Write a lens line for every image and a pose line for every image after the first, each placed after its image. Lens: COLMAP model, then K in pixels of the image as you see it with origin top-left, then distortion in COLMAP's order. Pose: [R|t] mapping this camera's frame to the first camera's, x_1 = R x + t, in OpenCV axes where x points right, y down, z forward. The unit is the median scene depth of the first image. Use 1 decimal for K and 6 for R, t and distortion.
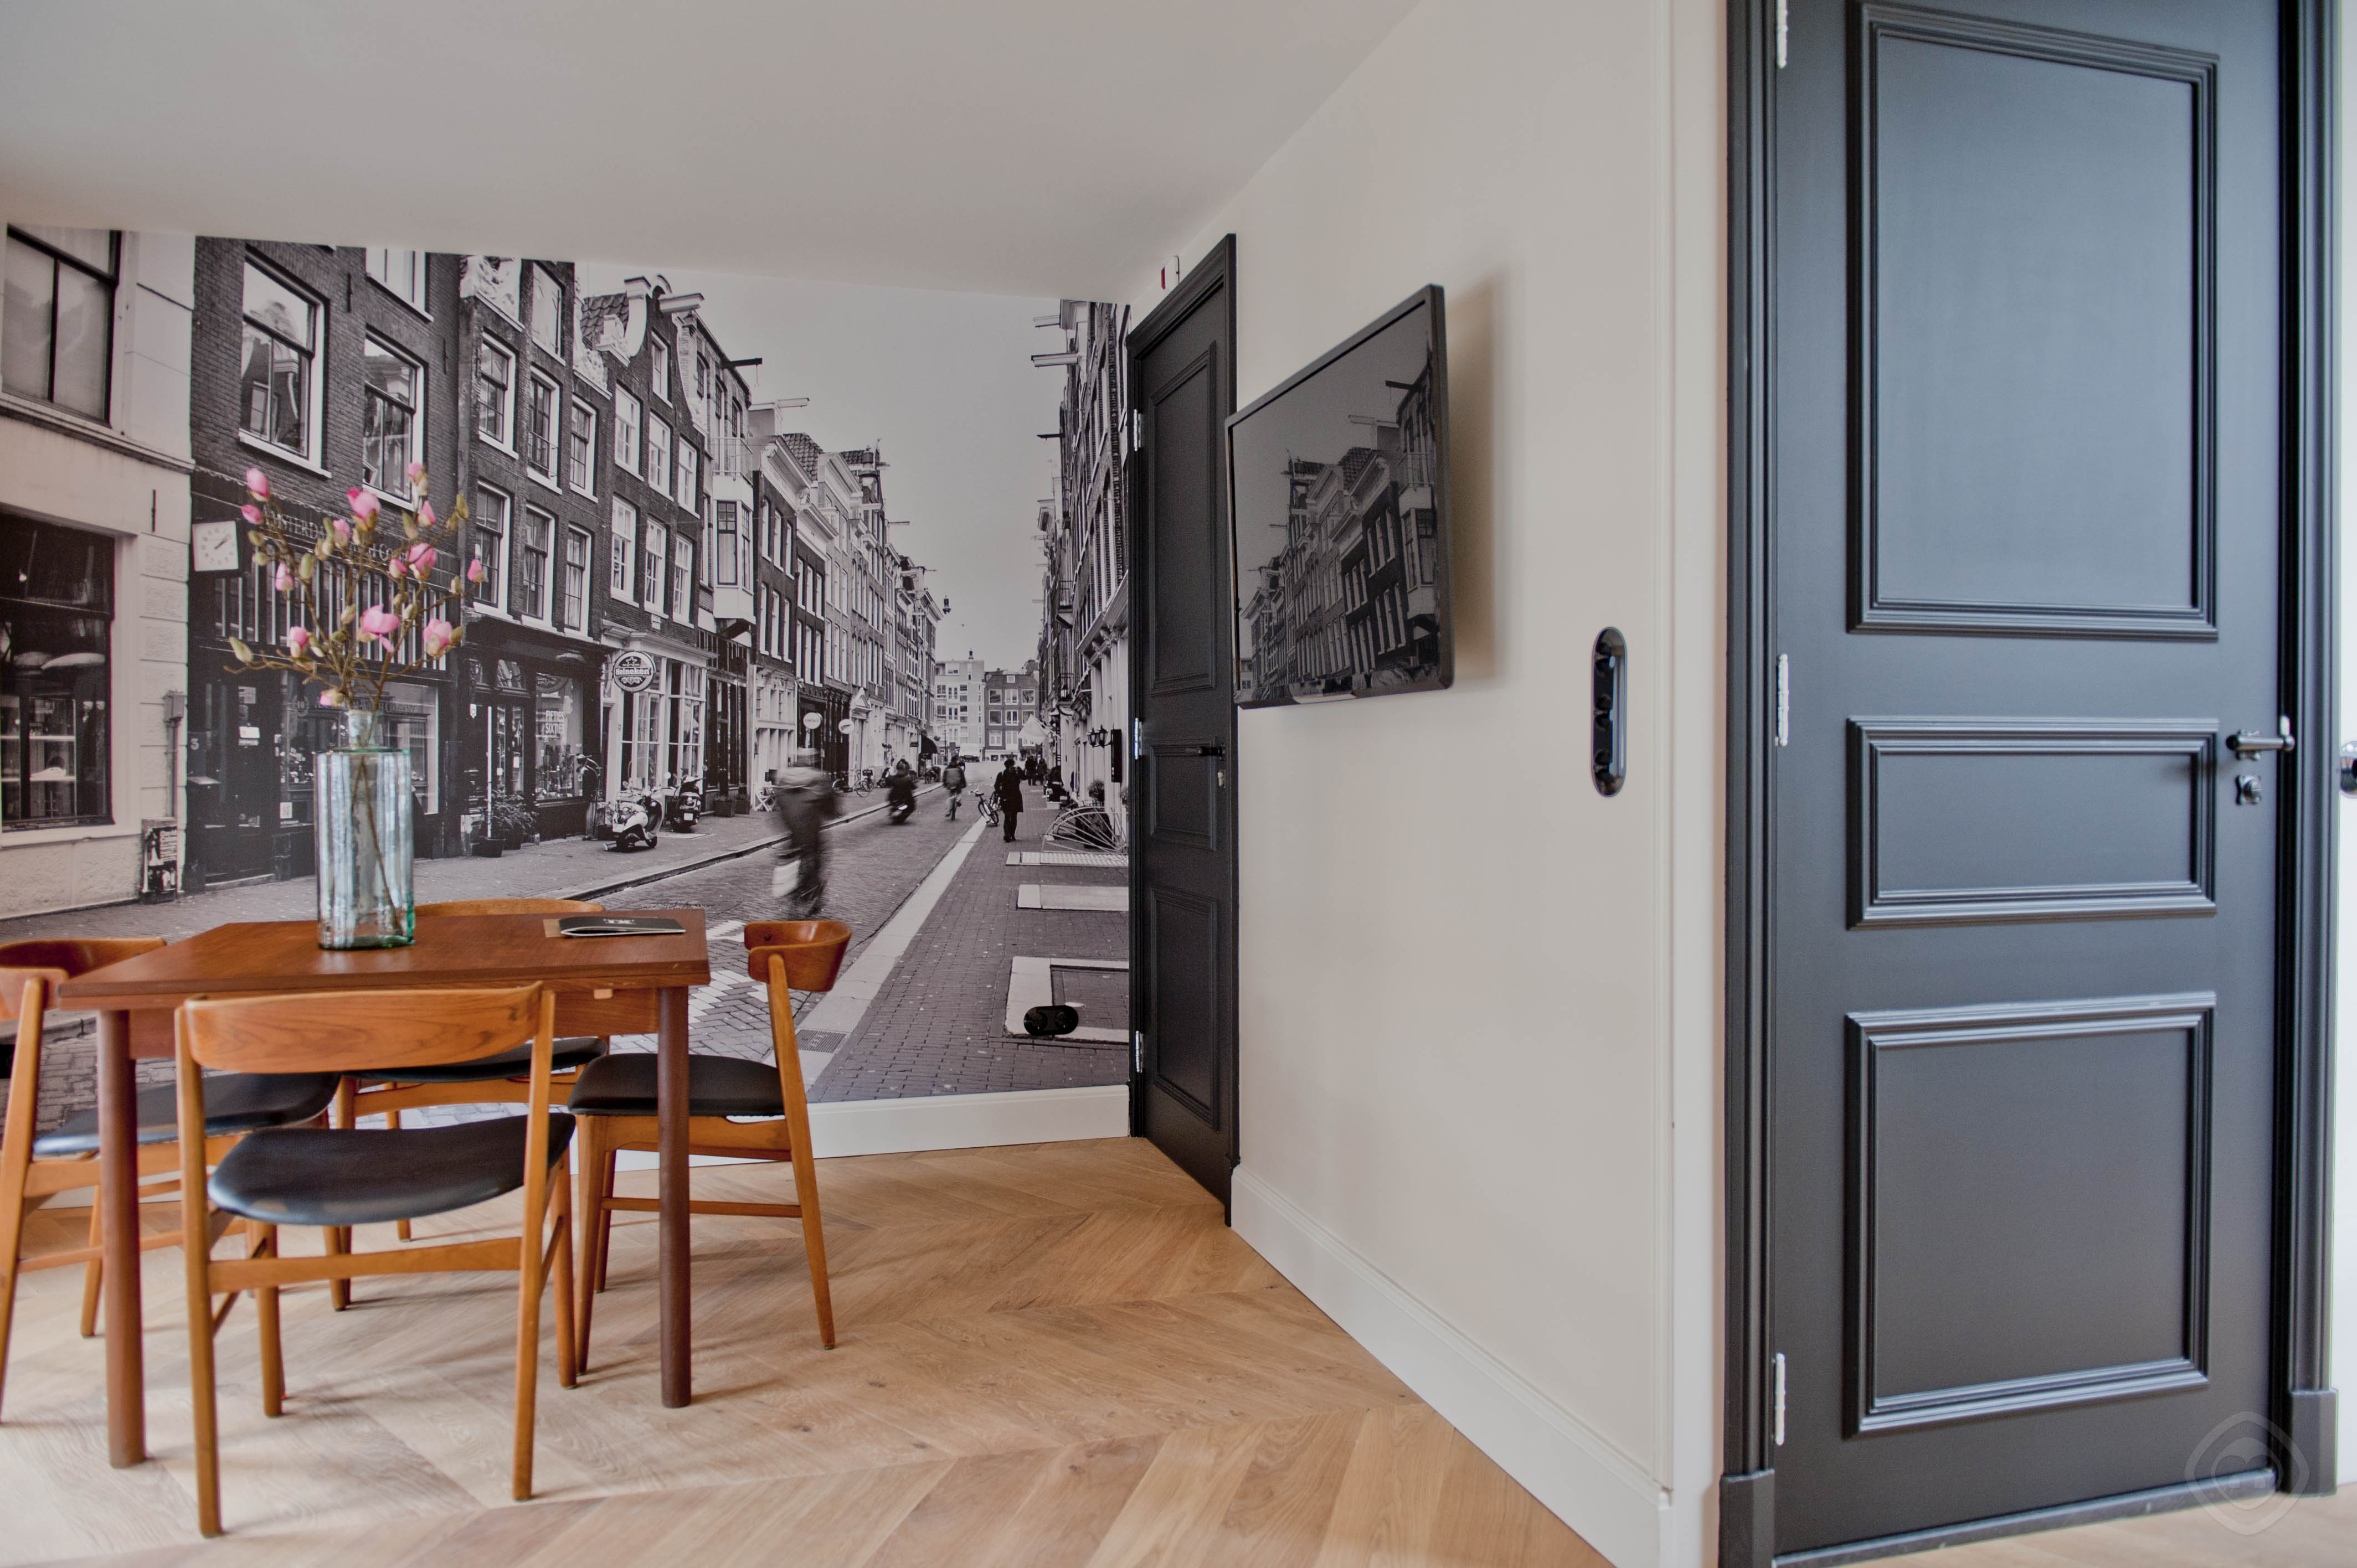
lens RADIAL K [[1590.6, 0, 1178.7], [0, 1590.6, 771.0], [0, 0, 1]] dist [-0.018868, -0.007794]
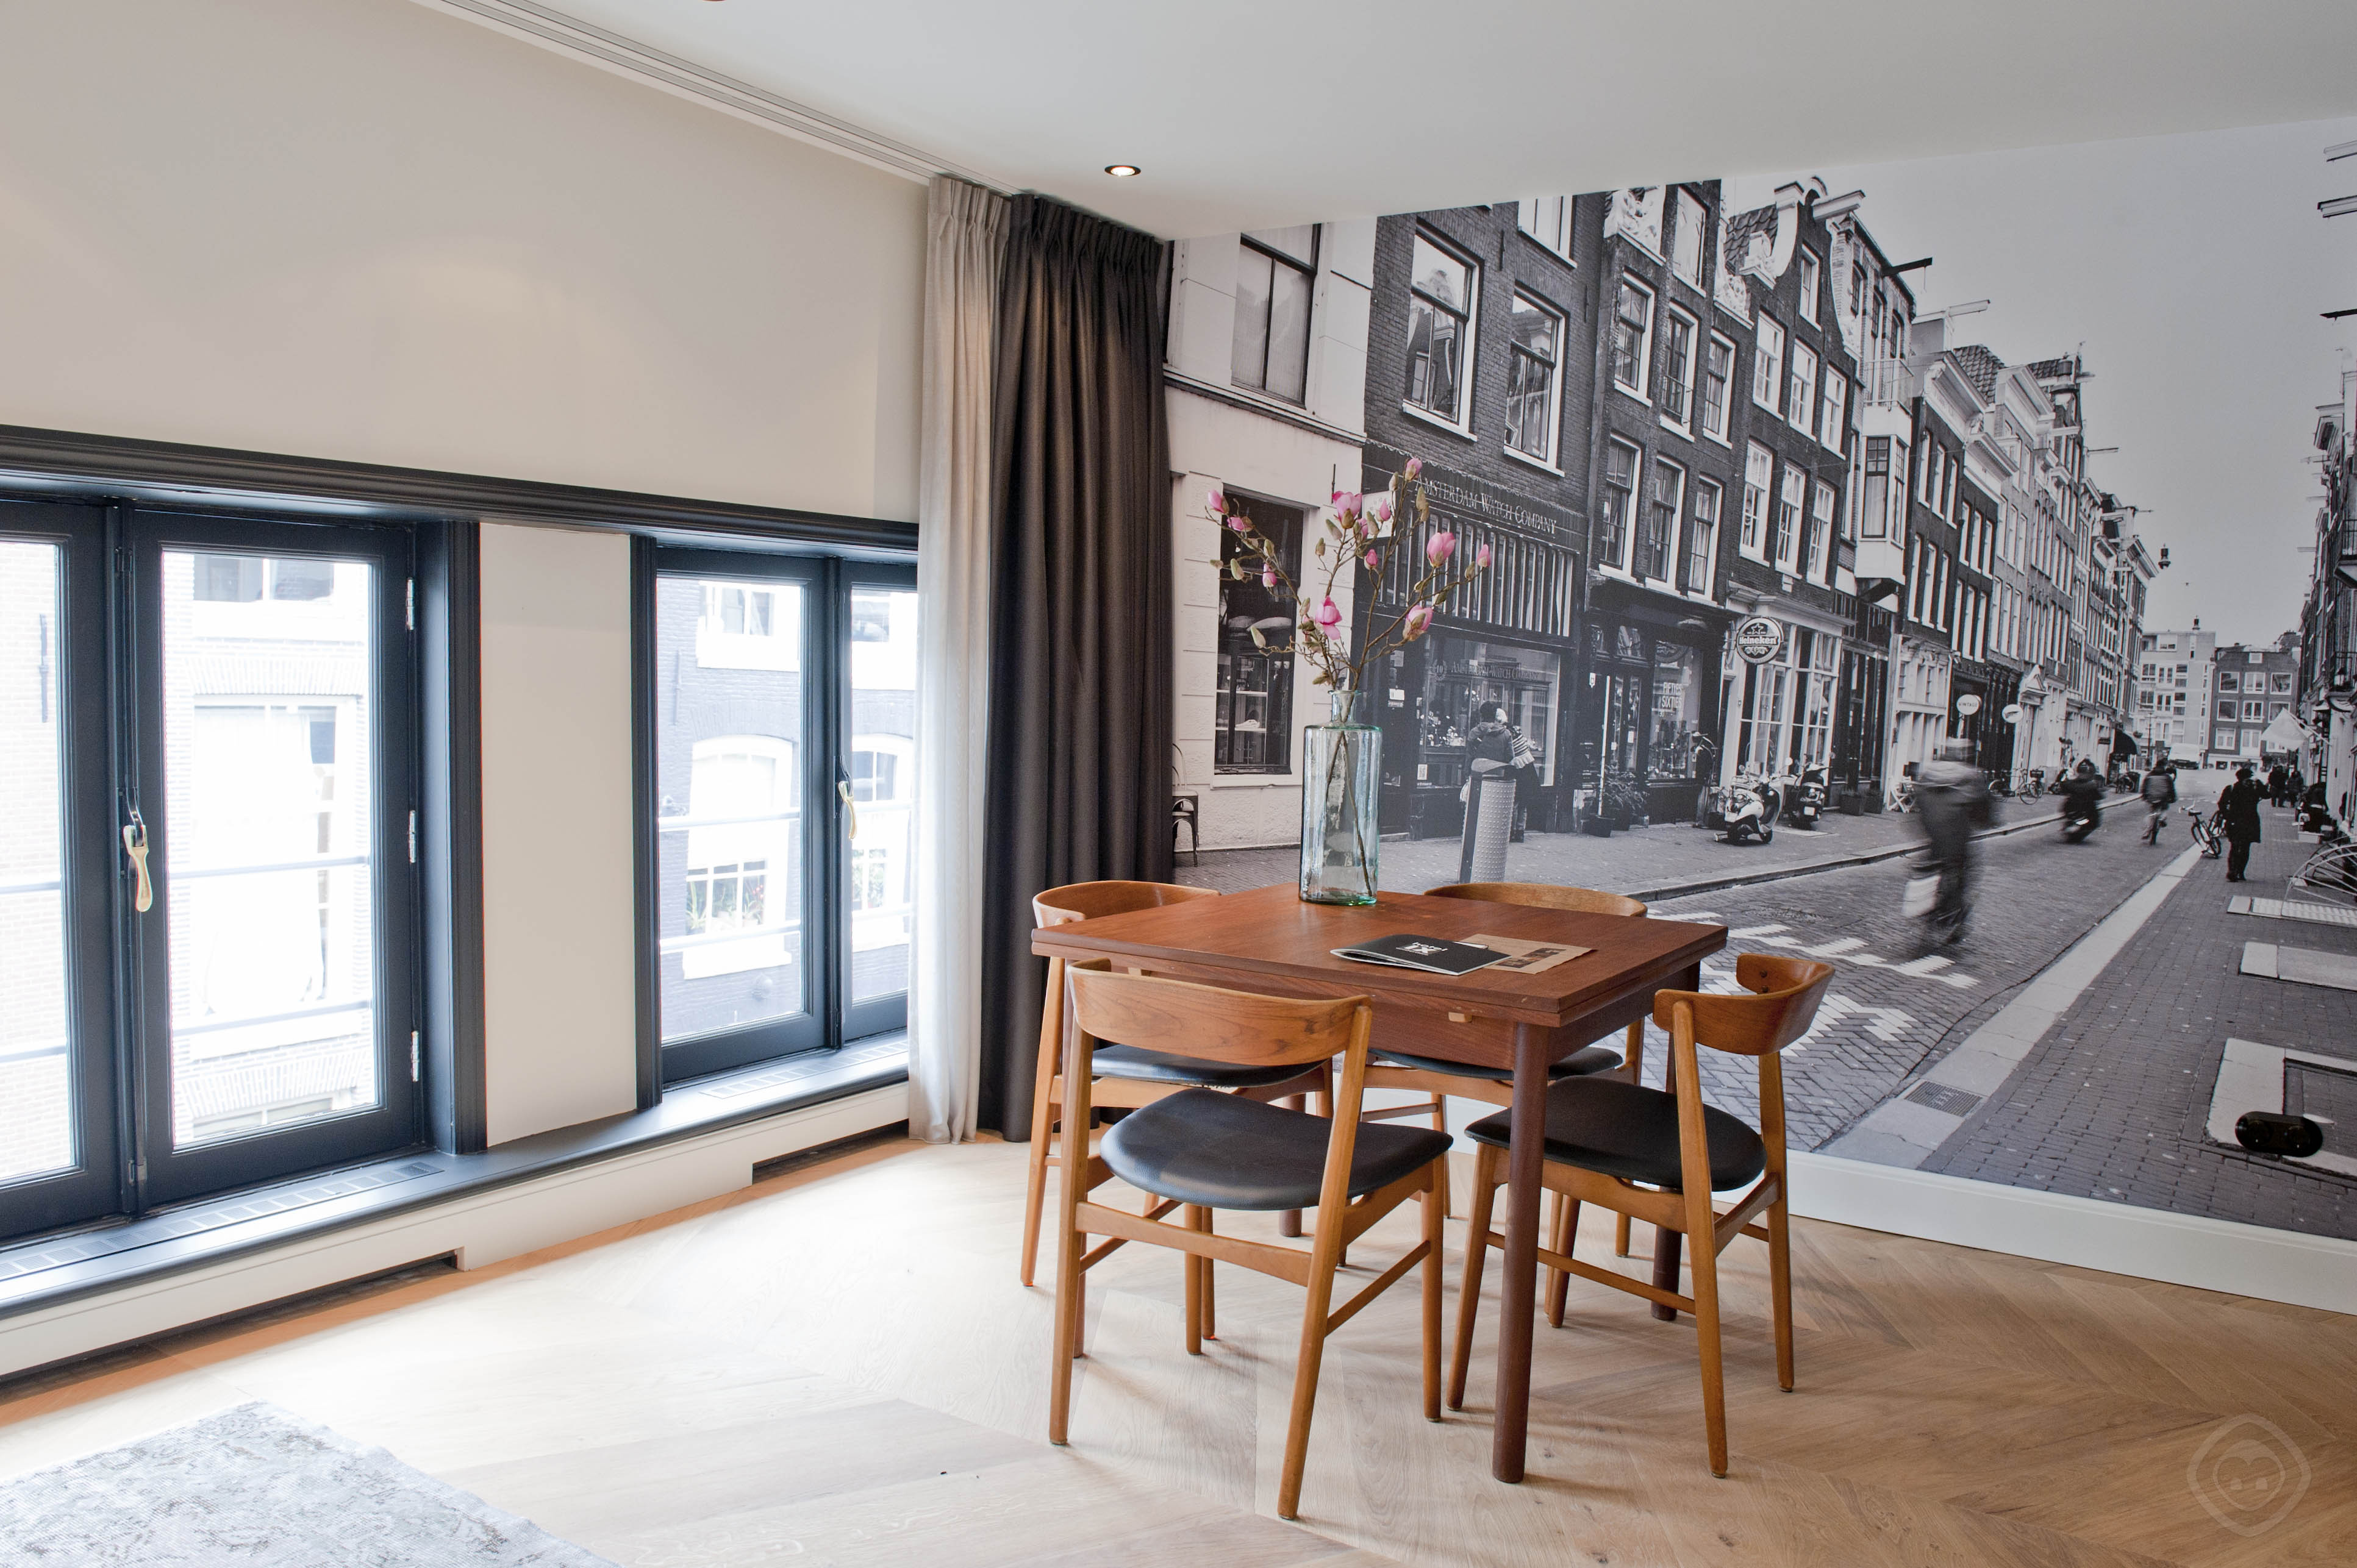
lens RADIAL K [[1741.8, 0, 1181.2], [0, 1741.8, 779.6], [0, 0, 1]] dist [-0.048963, -0.003625]
pose [[0.668284, 0.074263, -0.740190, 0.157672], [-0.044632, 0.997215, 0.059754, -0.029337], [0.742566, -0.006896, 0.669737, 0.125046]]
